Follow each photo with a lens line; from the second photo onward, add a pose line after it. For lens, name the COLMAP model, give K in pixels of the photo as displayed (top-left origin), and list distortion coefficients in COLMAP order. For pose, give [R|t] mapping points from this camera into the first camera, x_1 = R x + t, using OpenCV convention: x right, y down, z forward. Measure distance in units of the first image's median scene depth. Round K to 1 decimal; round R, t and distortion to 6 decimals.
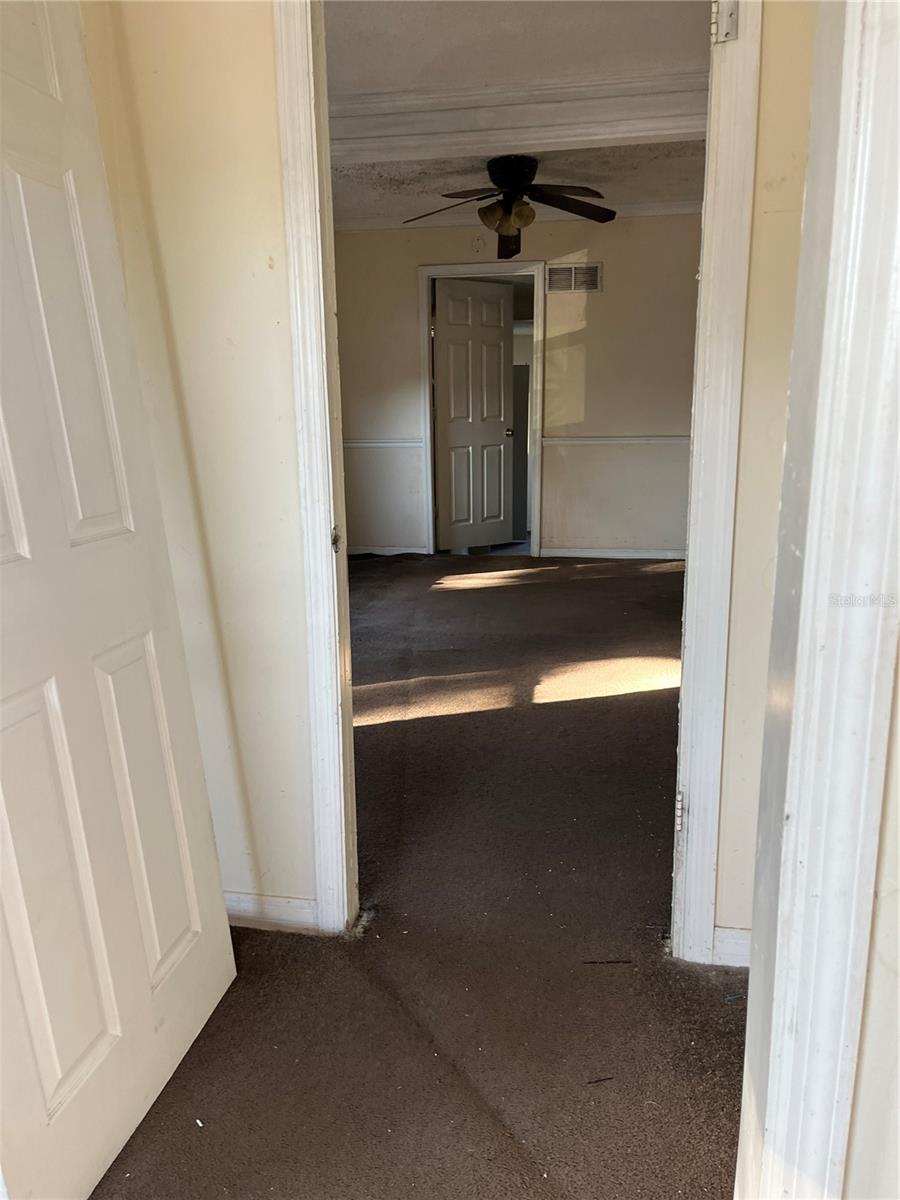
lens RADIAL K [[910.5, 0, 458.4], [0, 910.5, 595.8], [0, 0, 1]] dist [0.067404, -0.091242]
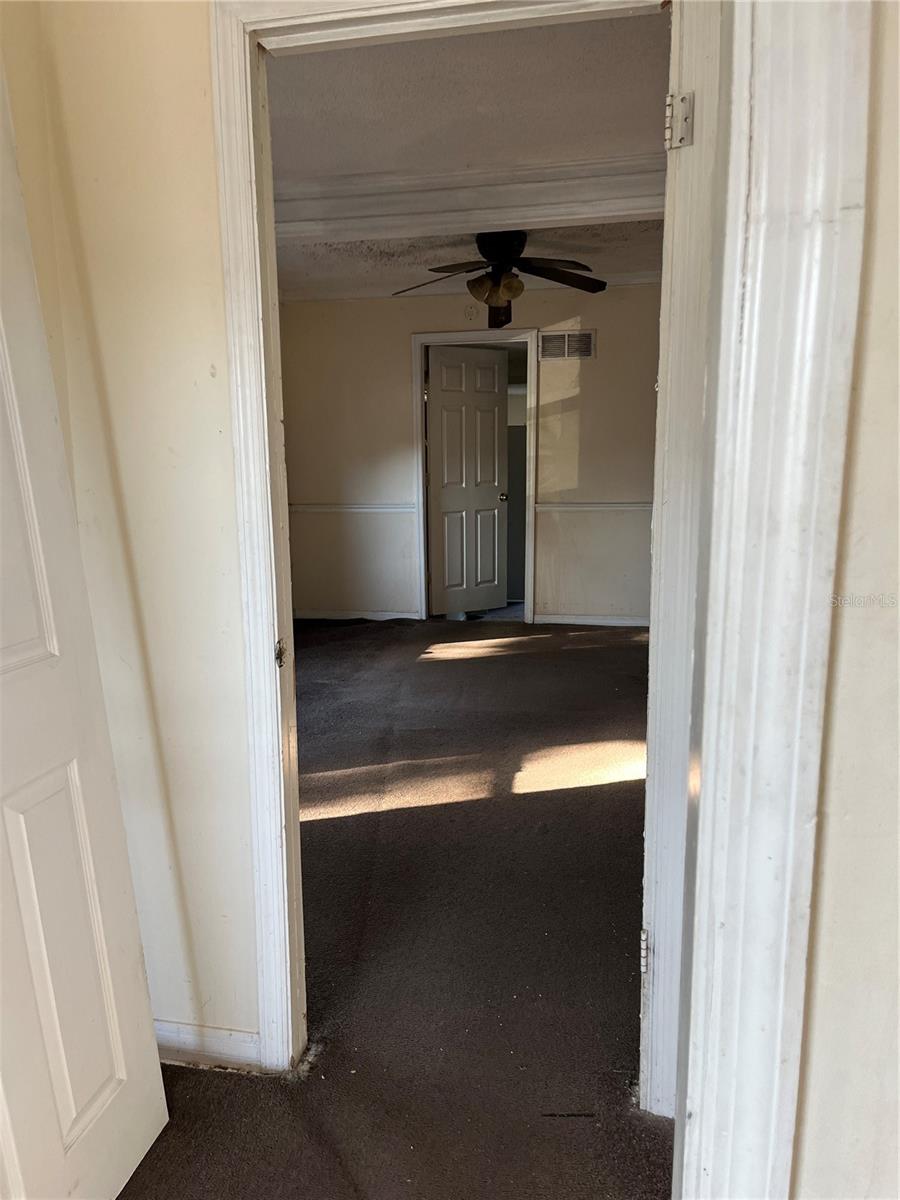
lens RADIAL K [[910.5, 0, 437.7], [0, 910.5, 603.8], [0, 0, 1]] dist [0.067404, -0.091242]
pose [[0.999494, 0.004295, -0.031504, 0.033652], [-0.005657, 0.999048, -0.043261, -0.041318], [0.031288, 0.043418, 0.998567, 0.029120]]
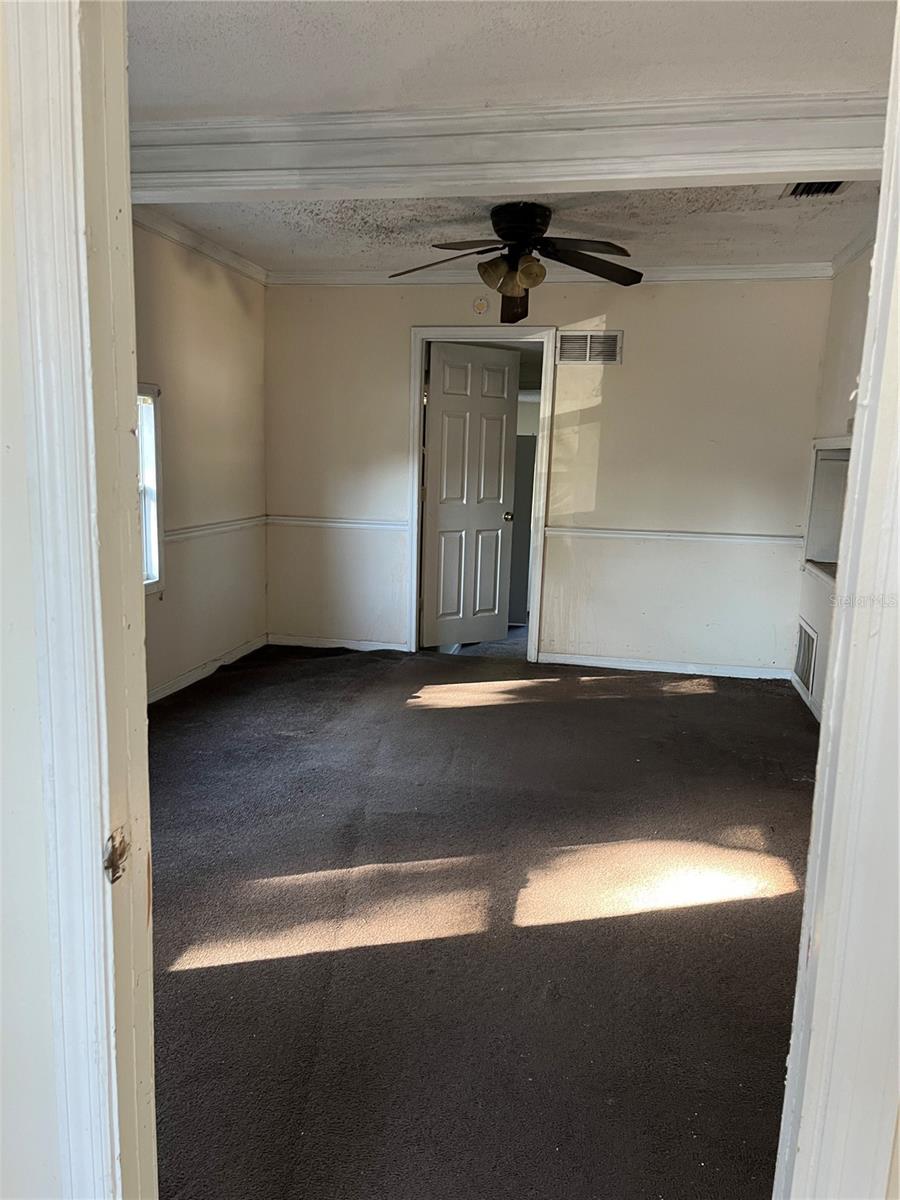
lens RADIAL K [[910.5, 0, 443.7], [0, 910.5, 605.4], [0, 0, 1]] dist [0.067404, -0.091242]
pose [[0.998802, 0.044452, -0.020468, 0.031631], [-0.045347, 0.997933, -0.045525, -0.106364], [0.018402, 0.046399, 0.998753, 0.268140]]
